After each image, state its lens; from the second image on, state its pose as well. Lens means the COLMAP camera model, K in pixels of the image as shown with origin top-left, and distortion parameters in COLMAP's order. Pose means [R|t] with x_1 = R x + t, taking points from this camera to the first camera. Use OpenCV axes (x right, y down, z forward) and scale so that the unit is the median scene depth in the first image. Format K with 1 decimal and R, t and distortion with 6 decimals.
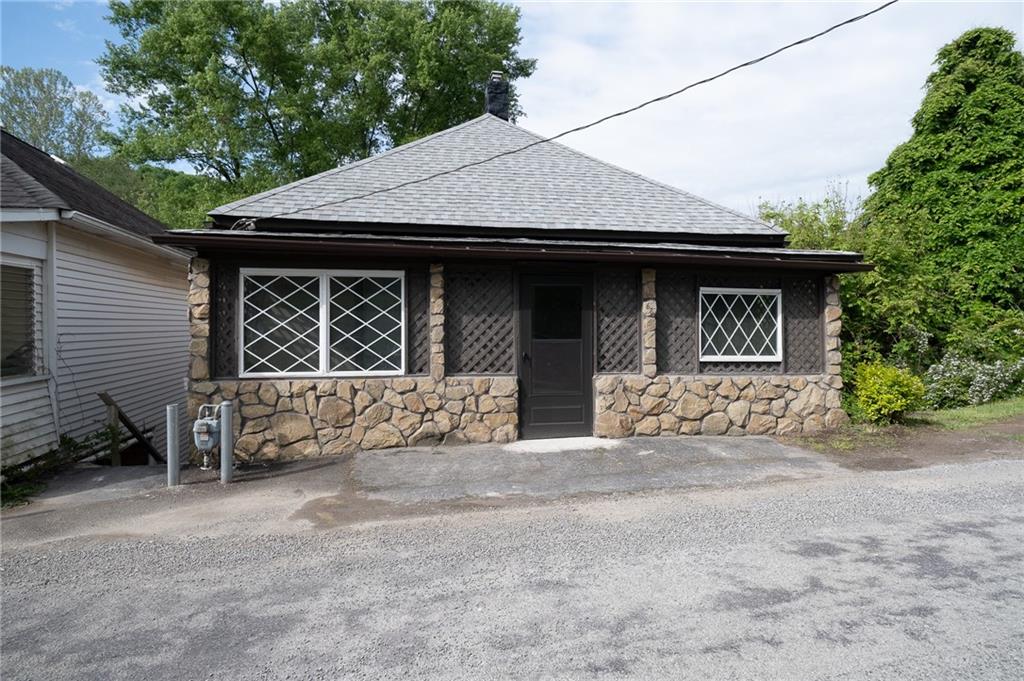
lens RADIAL K [[567.7, 0, 506.3], [0, 567.7, 333.7], [0, 0, 1]] dist [0.012165, -0.009548]
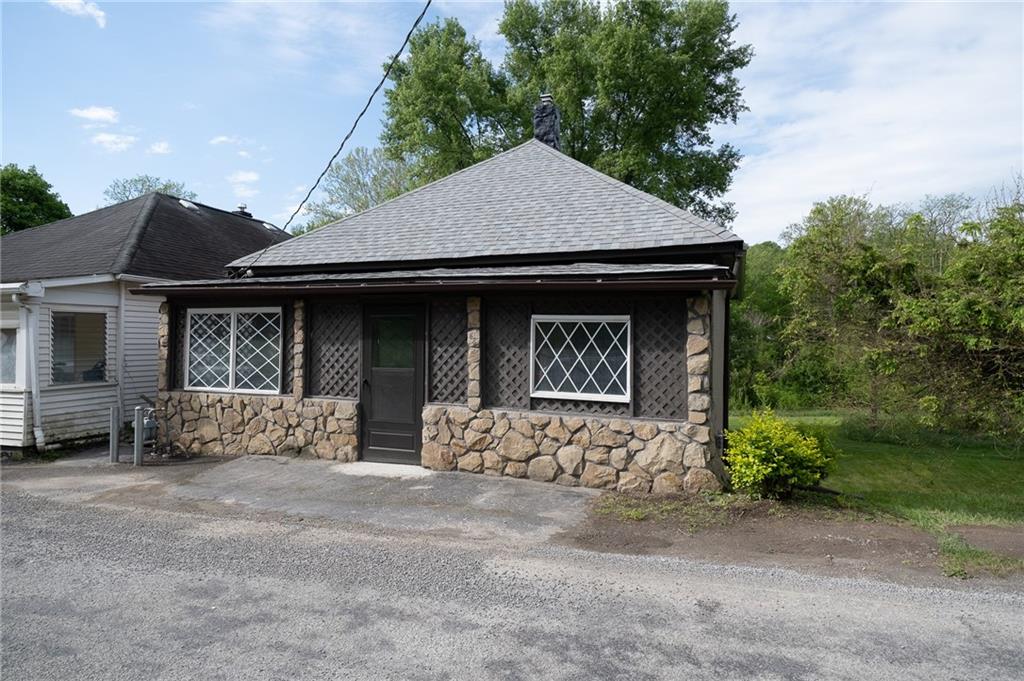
lens RADIAL K [[567.7, 0, 502.2], [0, 567.7, 338.4], [0, 0, 1]] dist [0.012165, -0.009548]
pose [[0.855029, 0.003079, -0.518571, 0.789897], [-0.013139, 0.999790, -0.015728, -0.030496], [0.518414, 0.020262, 0.854890, 0.210000]]
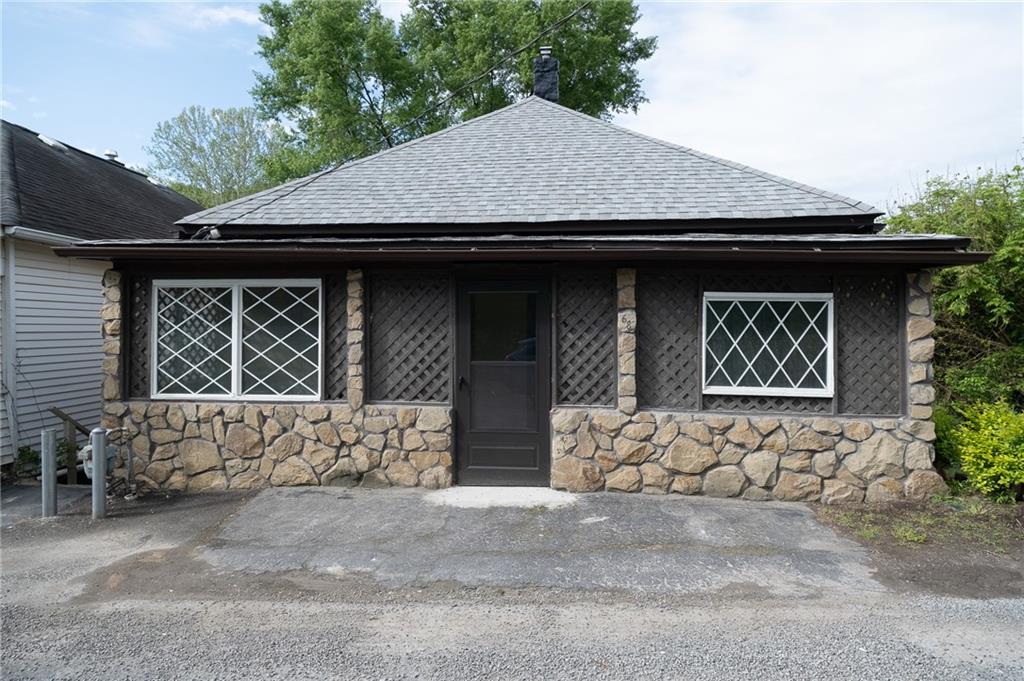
lens RADIAL K [[567.7, 0, 508.6], [0, 567.7, 338.2], [0, 0, 1]] dist [0.012165, -0.009548]
pose [[0.963473, 0.006366, -0.267731, 0.303129], [-0.004810, 0.999968, 0.006466, -0.027068], [0.267763, -0.004942, 0.963472, 0.238907]]
